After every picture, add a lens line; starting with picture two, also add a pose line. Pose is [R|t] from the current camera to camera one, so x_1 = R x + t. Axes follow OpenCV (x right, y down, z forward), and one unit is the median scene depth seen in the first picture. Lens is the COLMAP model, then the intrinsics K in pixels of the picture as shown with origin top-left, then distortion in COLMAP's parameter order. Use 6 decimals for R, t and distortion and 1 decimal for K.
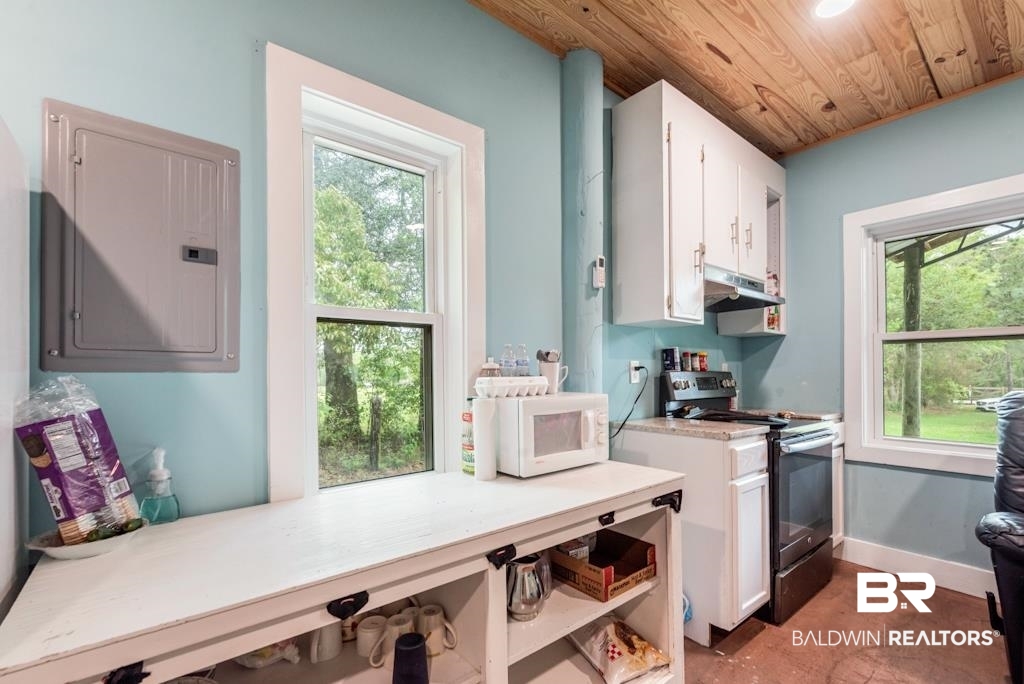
lens RADIAL K [[449.9, 0, 514.9], [0, 449.9, 370.7], [0, 0, 1]] dist [0.007173, -0.001818]
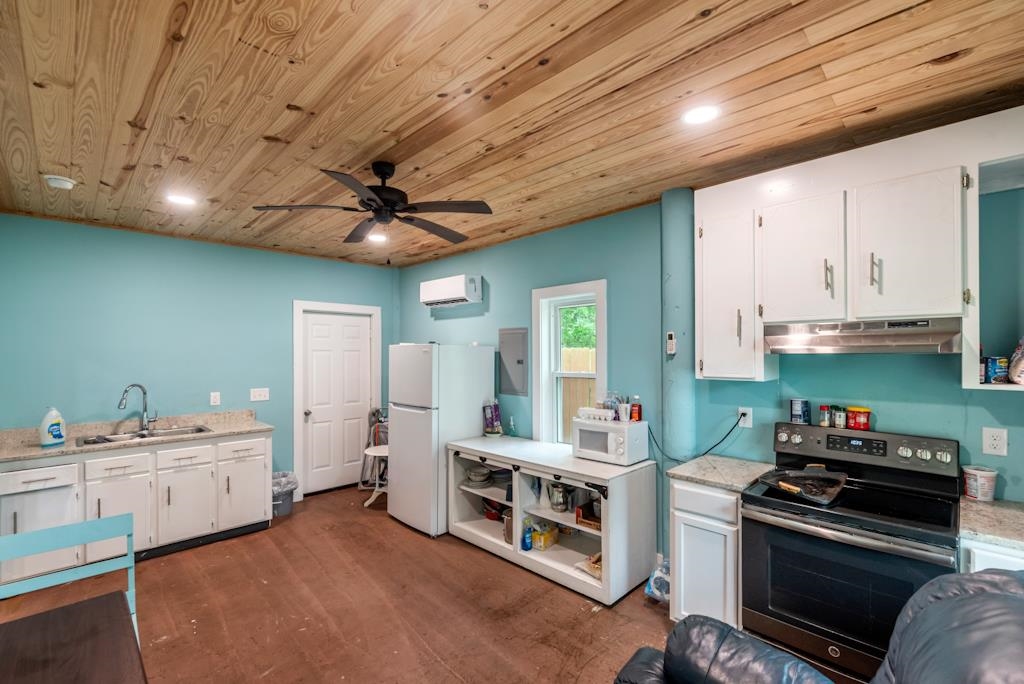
lens RADIAL K [[449.9, 0, 520.5], [0, 449.9, 350.4], [0, 0, 1]] dist [0.007173, -0.001818]
pose [[0.103161, 0.001893, -0.994663, 1.575712], [0.010190, 0.999944, 0.002960, -0.206257], [0.994613, -0.010441, 0.103136, 0.381017]]
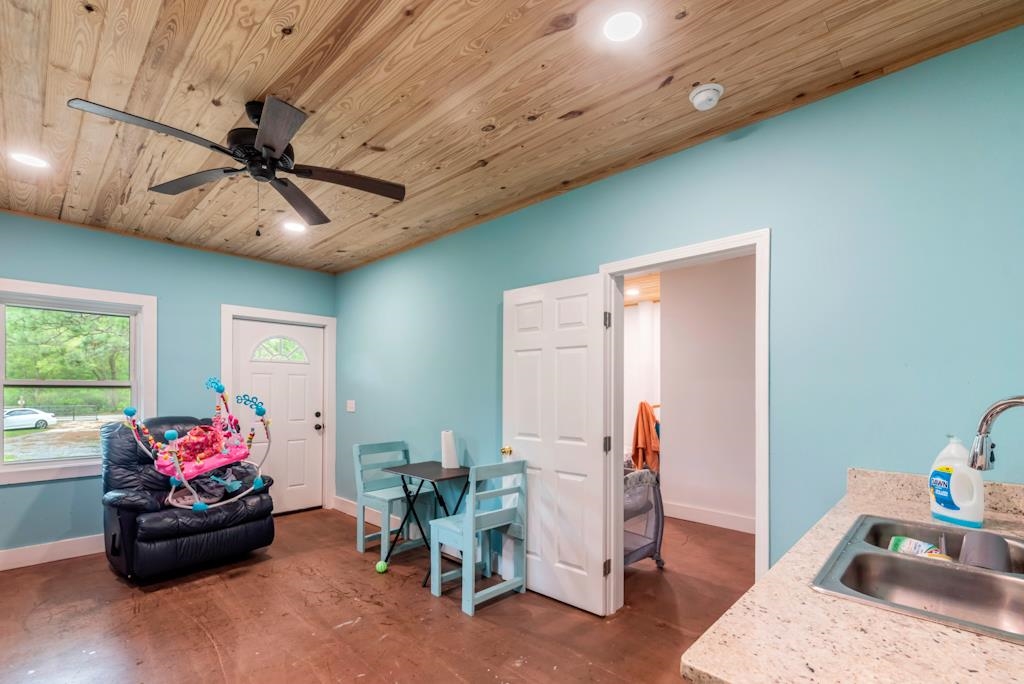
lens RADIAL K [[449.9, 0, 515.6], [0, 449.9, 391.3], [0, 0, 1]] dist [0.007173, -0.001818]
pose [[-0.122540, 0.001675, 0.992462, -0.788822], [-0.010277, 0.999943, -0.002957, -0.081942], [-0.992410, -0.010562, -0.122515, -0.315246]]
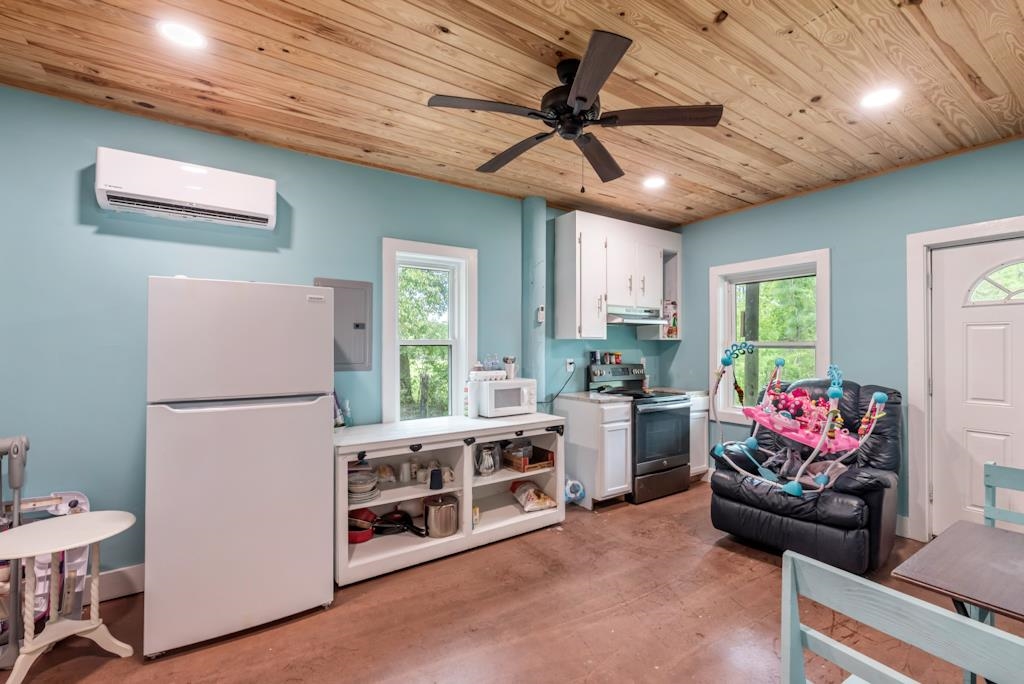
lens RADIAL K [[449.9, 0, 523.5], [0, 449.9, 340.6], [0, 0, 1]] dist [0.007173, -0.001818]
pose [[0.996497, 0.004566, -0.083504, 0.272554], [-0.005266, 0.999953, -0.008167, -0.091575], [0.083463, 0.008578, 0.996474, -0.883886]]
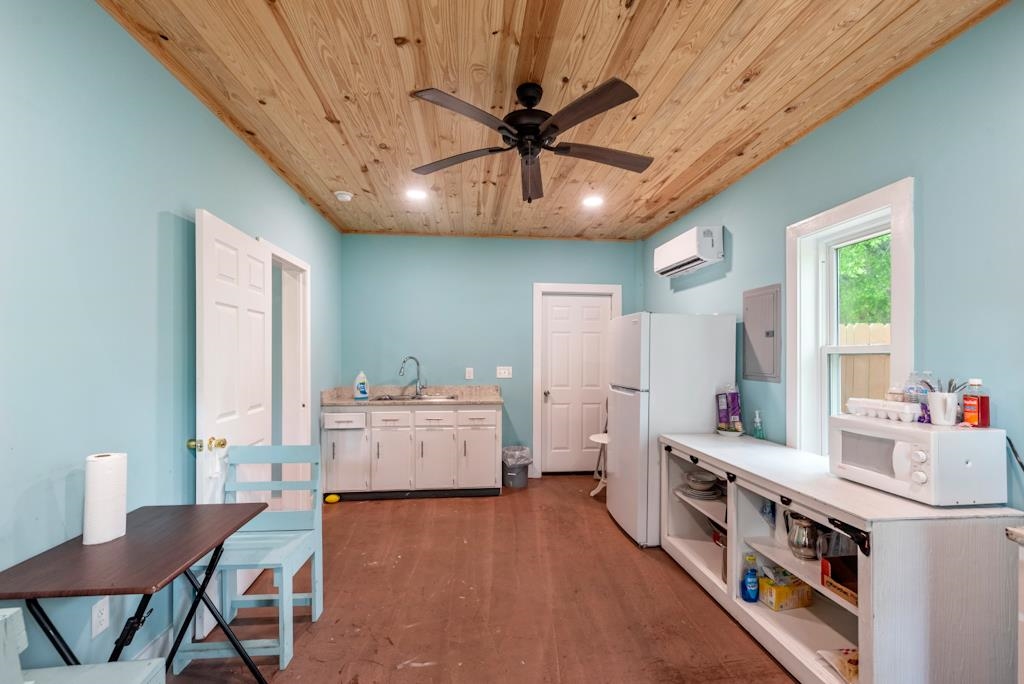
lens RADIAL K [[449.9, 0, 515.4], [0, 449.9, 353.6], [0, 0, 1]] dist [0.007173, -0.001818]
pose [[-0.551490, 0.001747, -0.834180, 1.206291], [0.006571, 0.999976, -0.002250, -0.090199], [0.834156, -0.006722, -0.551488, 0.697289]]
